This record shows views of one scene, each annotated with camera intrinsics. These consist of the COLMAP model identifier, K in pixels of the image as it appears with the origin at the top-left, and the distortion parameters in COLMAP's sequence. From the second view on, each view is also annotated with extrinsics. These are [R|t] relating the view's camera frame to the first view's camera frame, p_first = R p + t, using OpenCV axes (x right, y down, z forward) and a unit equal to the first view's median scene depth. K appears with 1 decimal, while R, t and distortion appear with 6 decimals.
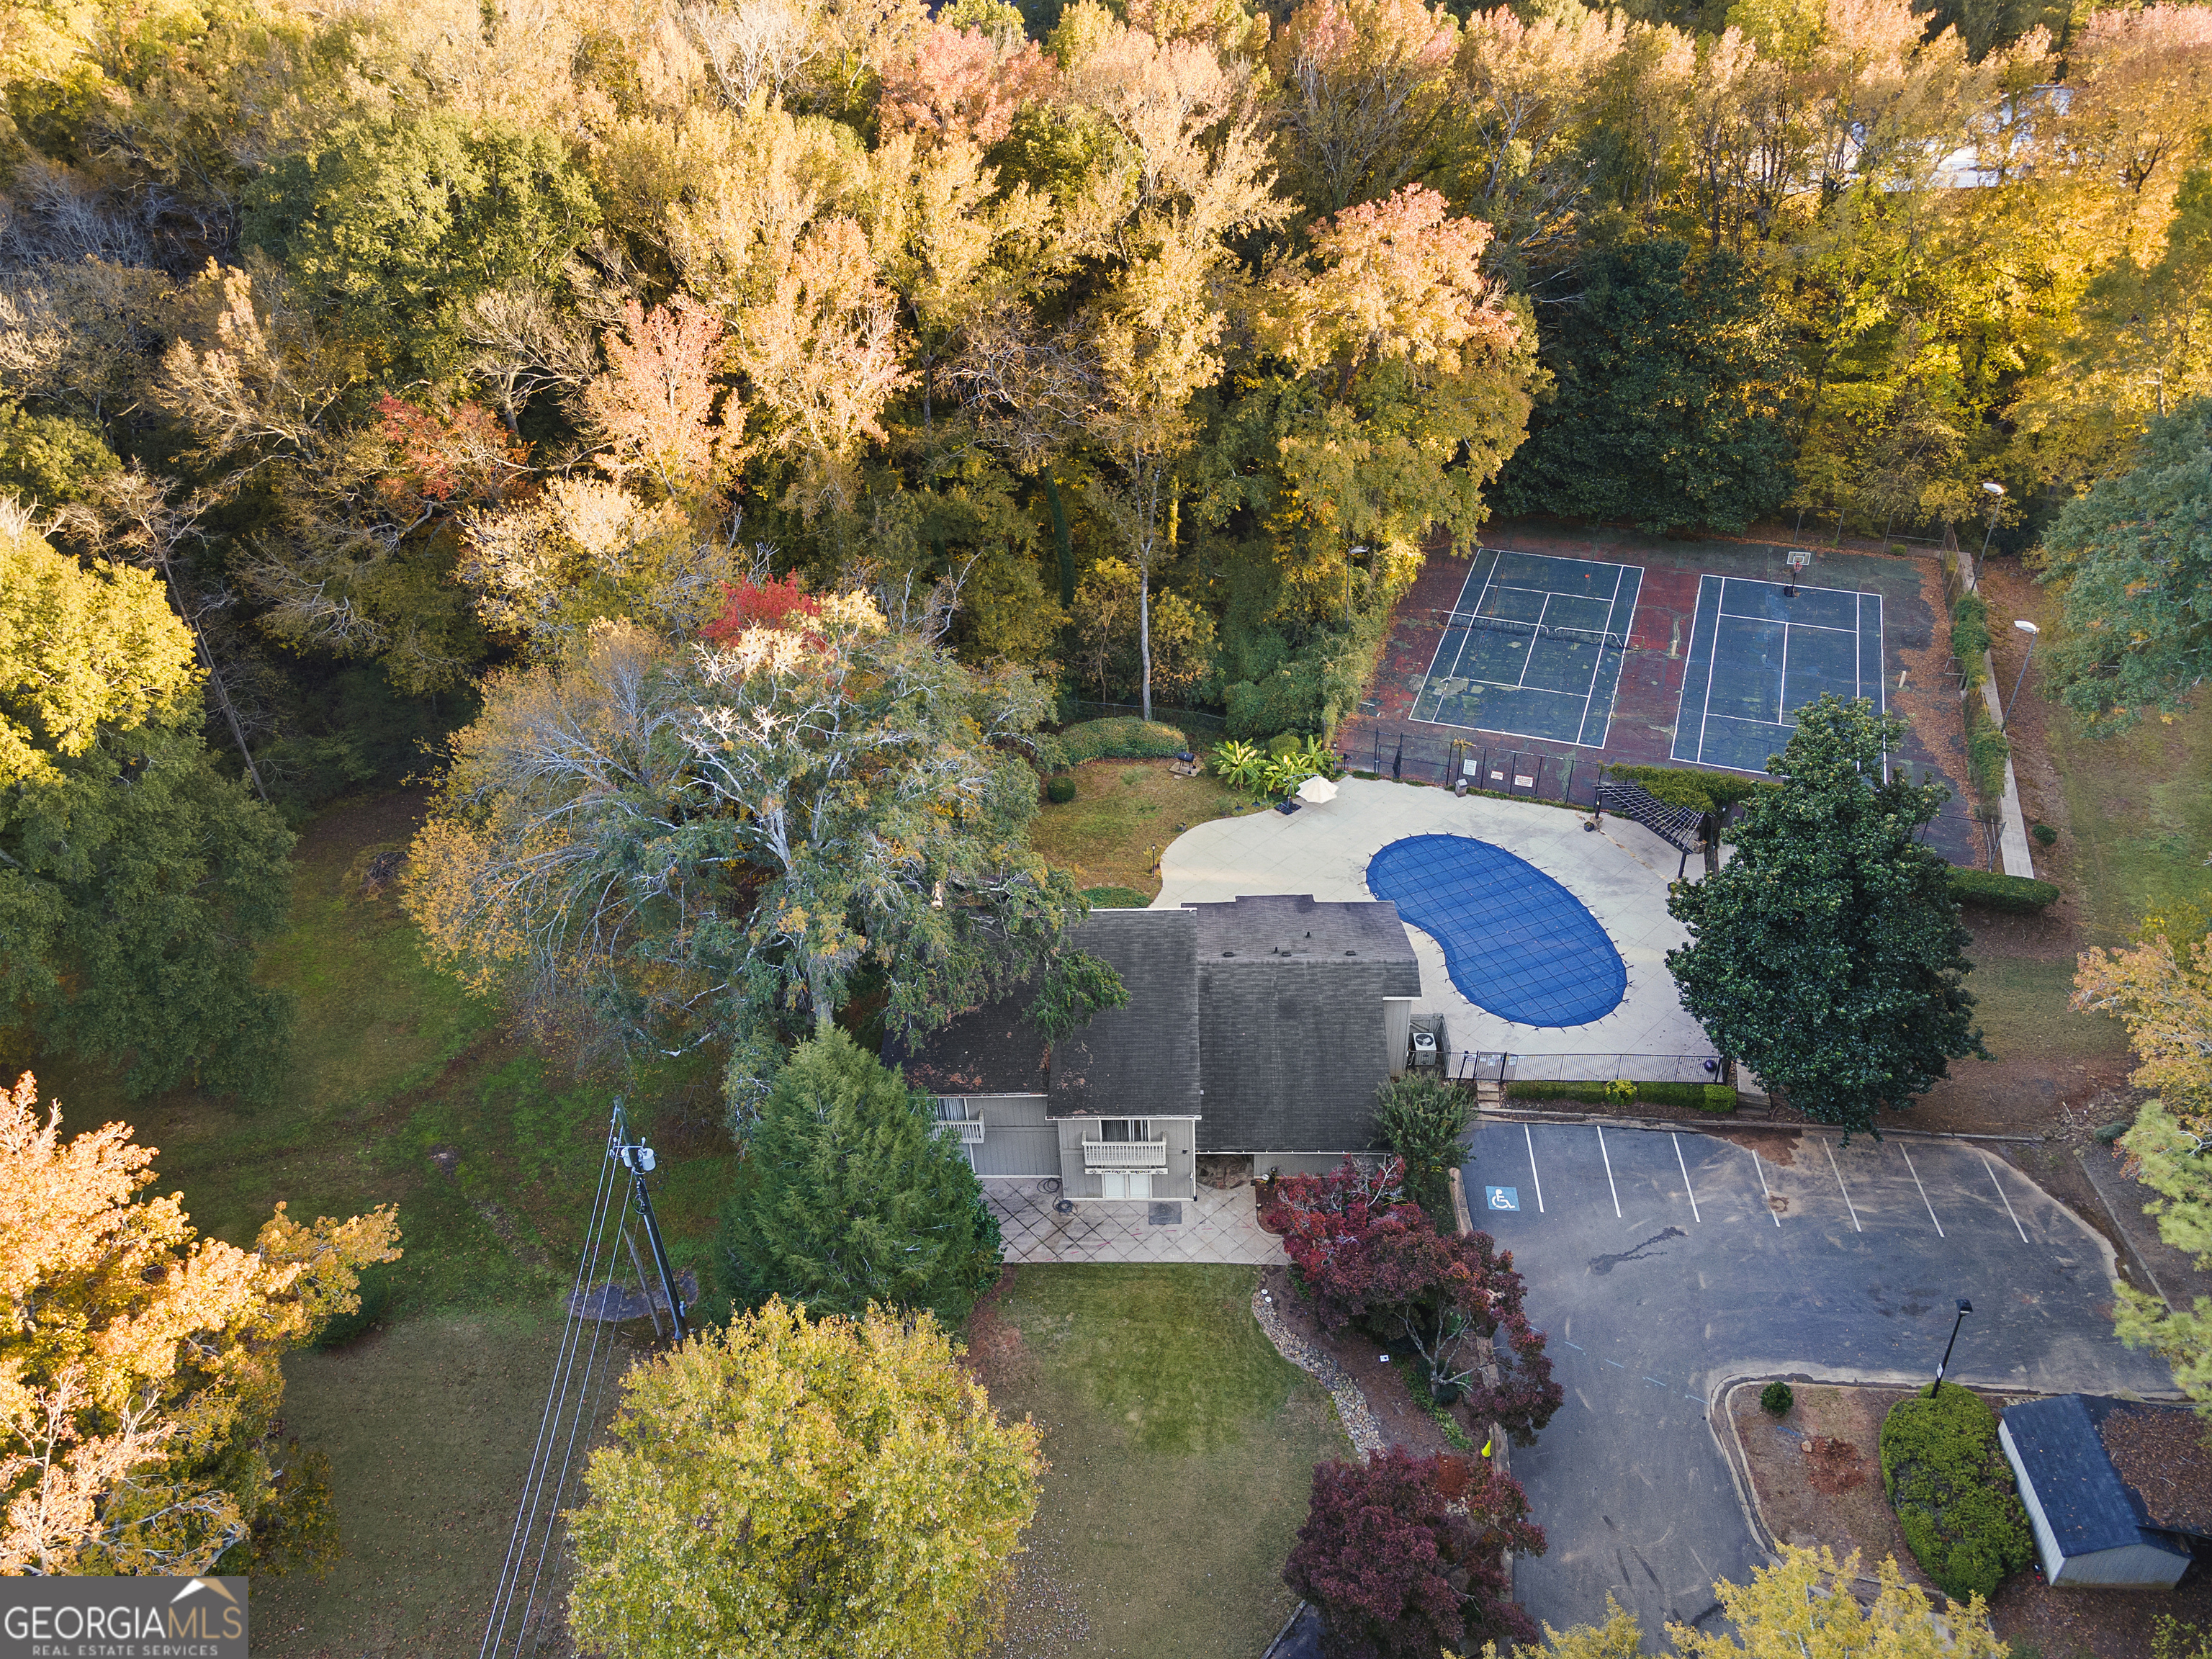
lens RADIAL K [[1599.4, 0, 1104.2], [0, 1599.4, 833.9], [0, 0, 1]] dist [0.026375, 0.024717]
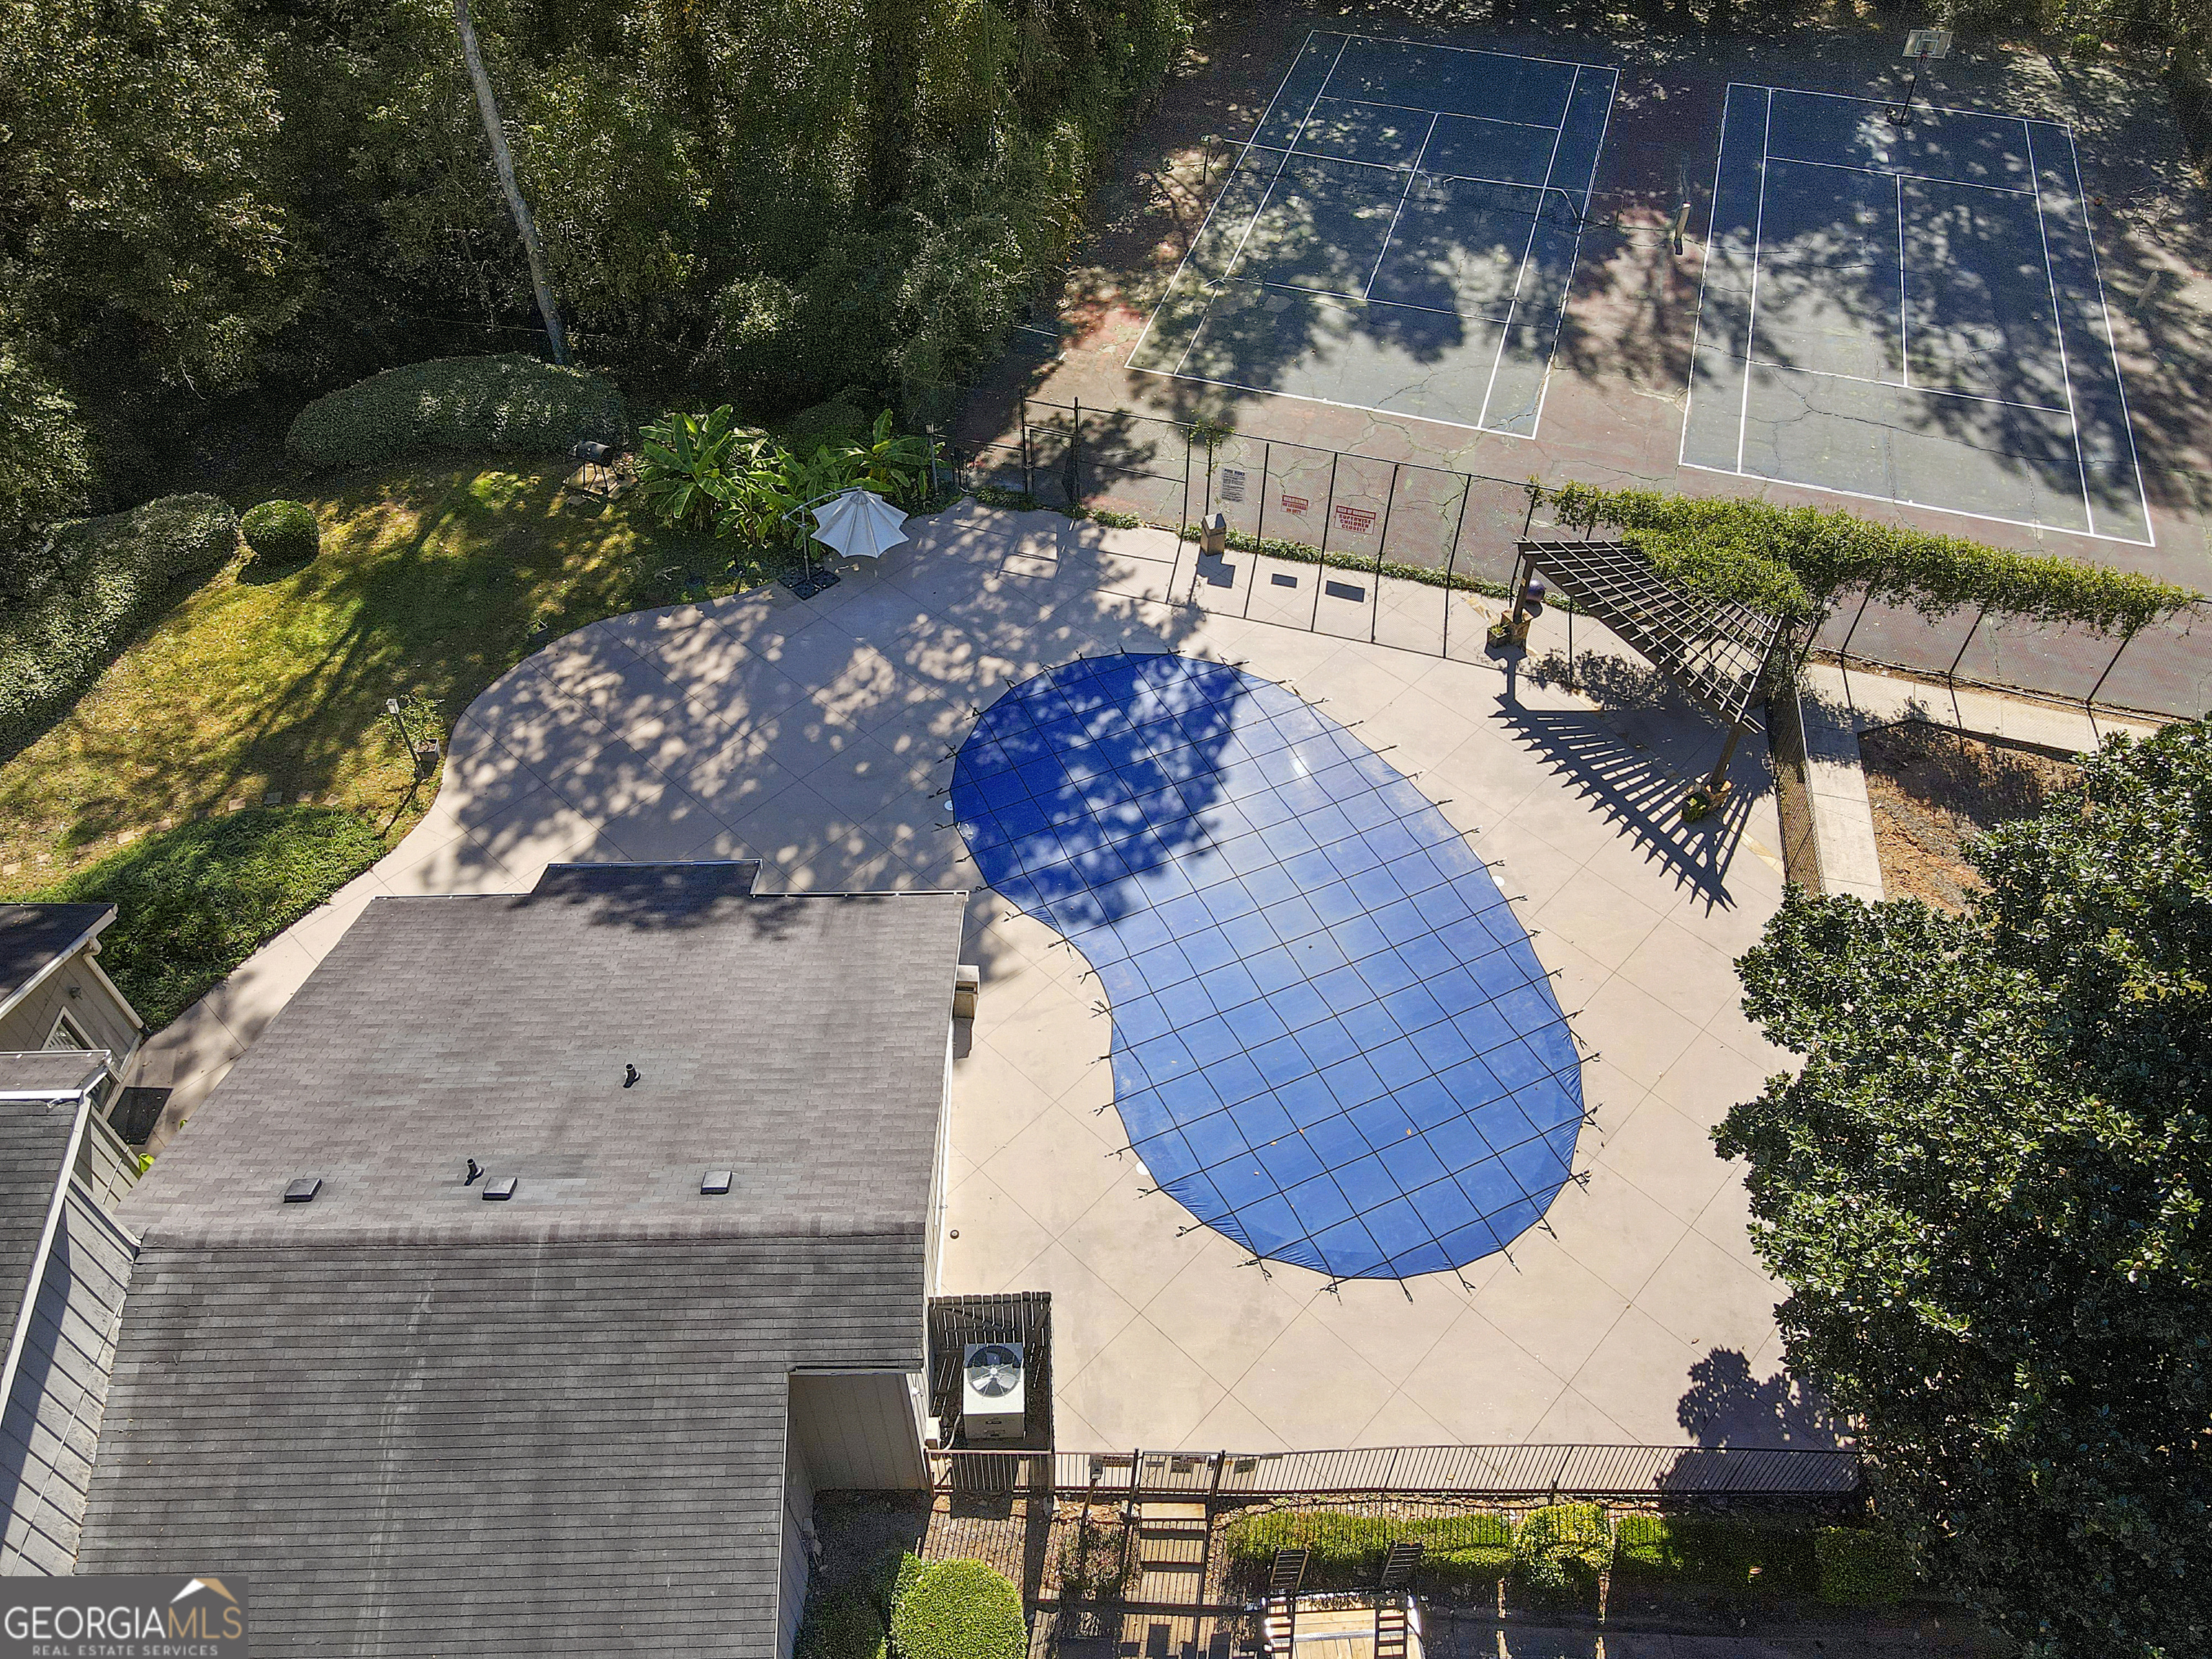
lens RADIAL K [[1599.4, 0, 1097.8], [0, 1599.4, 835.9], [0, 0, 1]] dist [0.026375, 0.024717]
pose [[0.997974, -0.011628, 0.062557, 0.177030], [-0.001967, 0.977053, 0.212988, -0.045004], [-0.063598, -0.212679, 0.975050, 0.611733]]
